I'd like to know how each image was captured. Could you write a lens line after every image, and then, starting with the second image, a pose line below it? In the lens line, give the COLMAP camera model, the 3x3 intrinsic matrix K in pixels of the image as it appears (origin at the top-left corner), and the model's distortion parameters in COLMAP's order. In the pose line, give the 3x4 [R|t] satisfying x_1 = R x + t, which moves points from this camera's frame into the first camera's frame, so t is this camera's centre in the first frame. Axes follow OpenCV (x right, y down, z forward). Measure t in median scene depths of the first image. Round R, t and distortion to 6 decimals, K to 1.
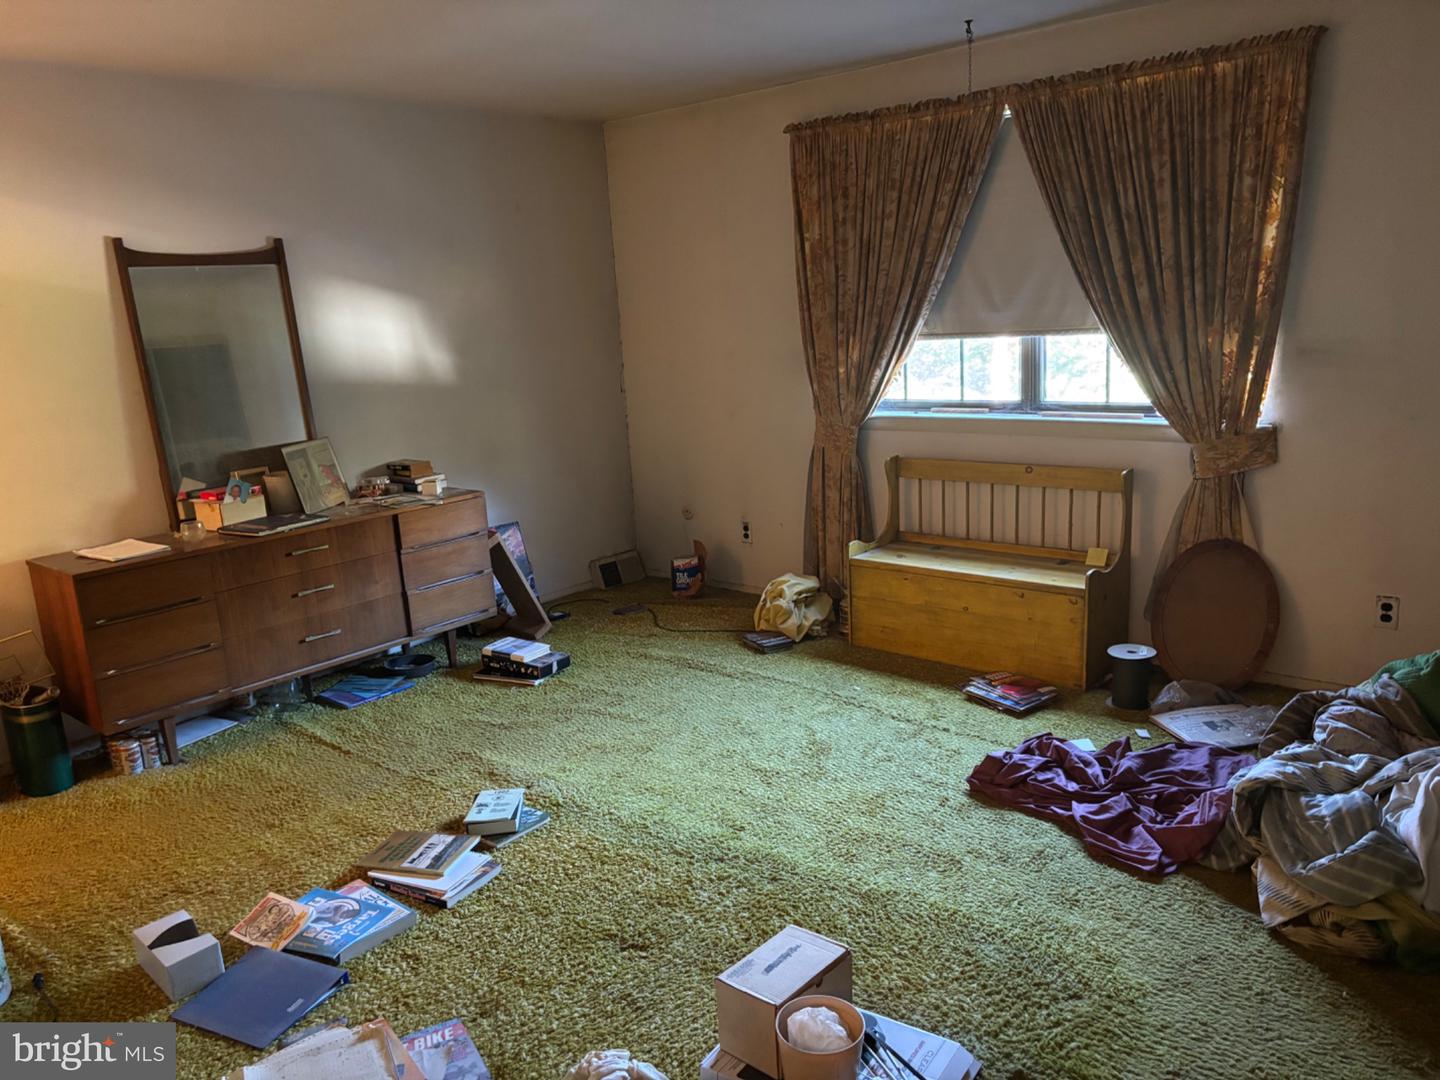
lens RADIAL K [[1086.7, 0, 718.0], [0, 1086.7, 538.3], [0, 0, 1]] dist [0.048775, -0.046840]
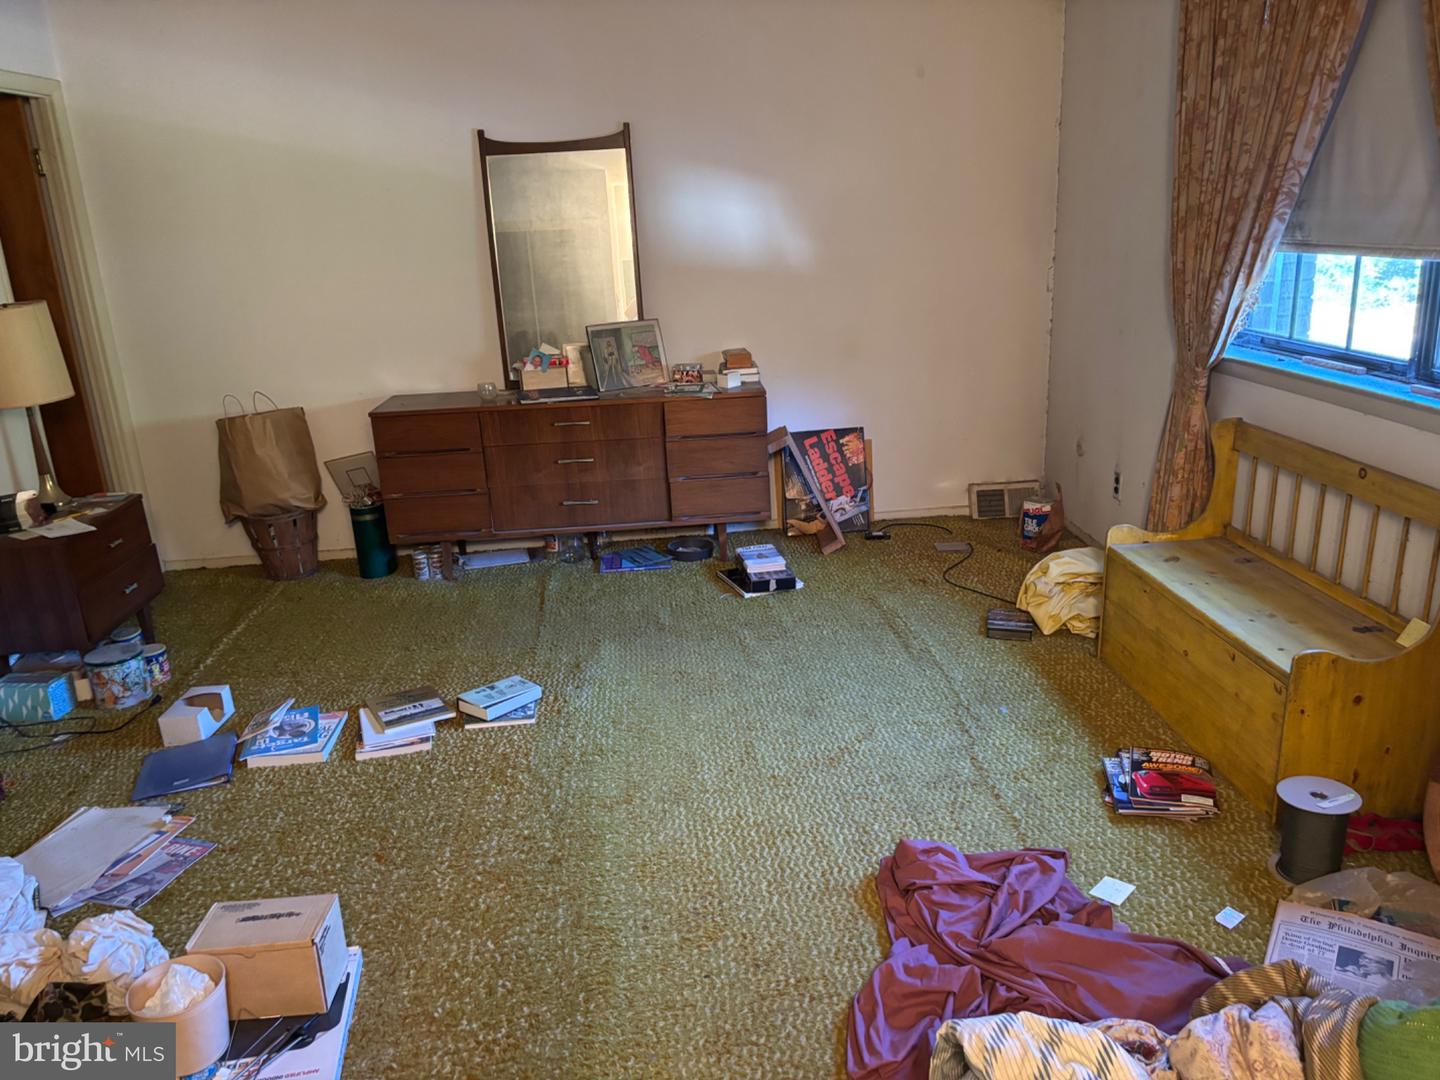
lens RADIAL K [[1086.7, 0, 718.1], [0, 1086.7, 547.5], [0, 0, 1]] dist [0.048775, -0.046840]
pose [[0.716865, 0.231756, -0.657567, 0.439301], [-0.144831, 0.972063, 0.184707, -0.083591], [0.682004, -0.037174, 0.730403, 0.277180]]
